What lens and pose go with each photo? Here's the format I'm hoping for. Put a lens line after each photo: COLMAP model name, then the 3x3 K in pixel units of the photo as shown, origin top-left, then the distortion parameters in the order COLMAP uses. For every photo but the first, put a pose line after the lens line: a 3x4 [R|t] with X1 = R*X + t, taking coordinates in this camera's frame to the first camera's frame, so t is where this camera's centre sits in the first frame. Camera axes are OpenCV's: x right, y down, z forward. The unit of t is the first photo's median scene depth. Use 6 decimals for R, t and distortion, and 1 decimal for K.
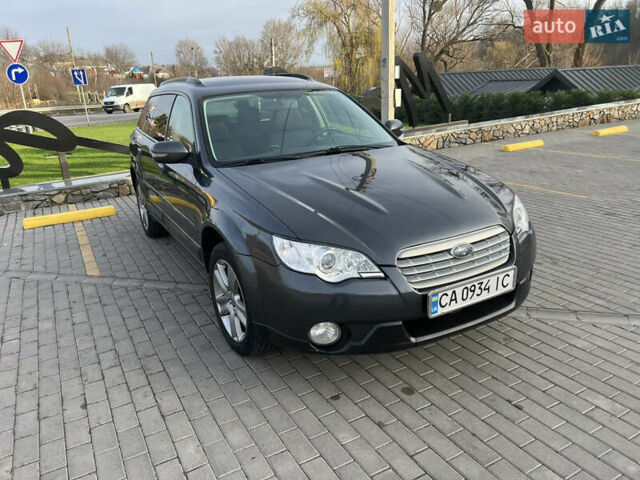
lens RADIAL K [[489.0, 0, 320.0], [0, 489.0, 240.0], [0, 0, 1]] dist [0.050744, -0.057058]
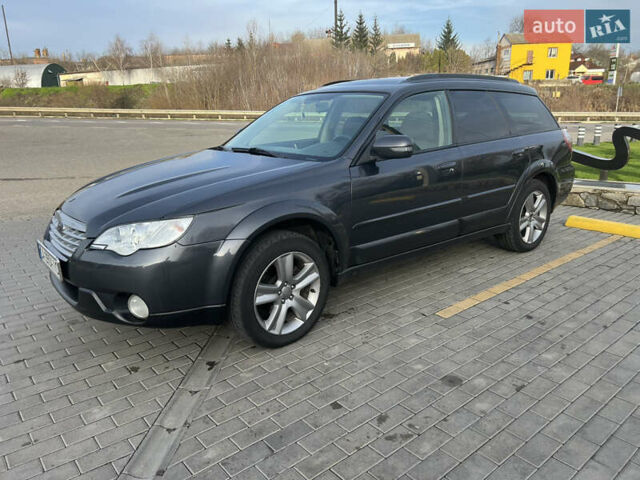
lens RADIAL K [[489.0, 0, 320.0], [0, 489.0, 240.0], [0, 0, 1]] dist [0.050744, -0.057058]
pose [[0.159614, 0.296440, -0.941619, 1.526727], [-0.294405, 0.924737, 0.241221, -0.421910], [0.942257, 0.238715, 0.234874, 1.318701]]
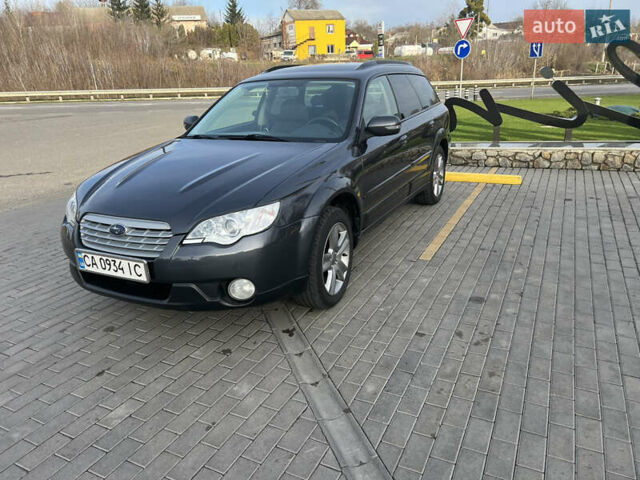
lens RADIAL K [[489.0, 0, 320.0], [0, 489.0, 240.0], [0, 0, 1]] dist [0.050744, -0.057058]
pose [[0.553694, 0.285820, -0.782132, 1.468700], [-0.240351, 0.954128, 0.178523, -0.277170], [0.797279, 0.089139, 0.596992, 0.690773]]
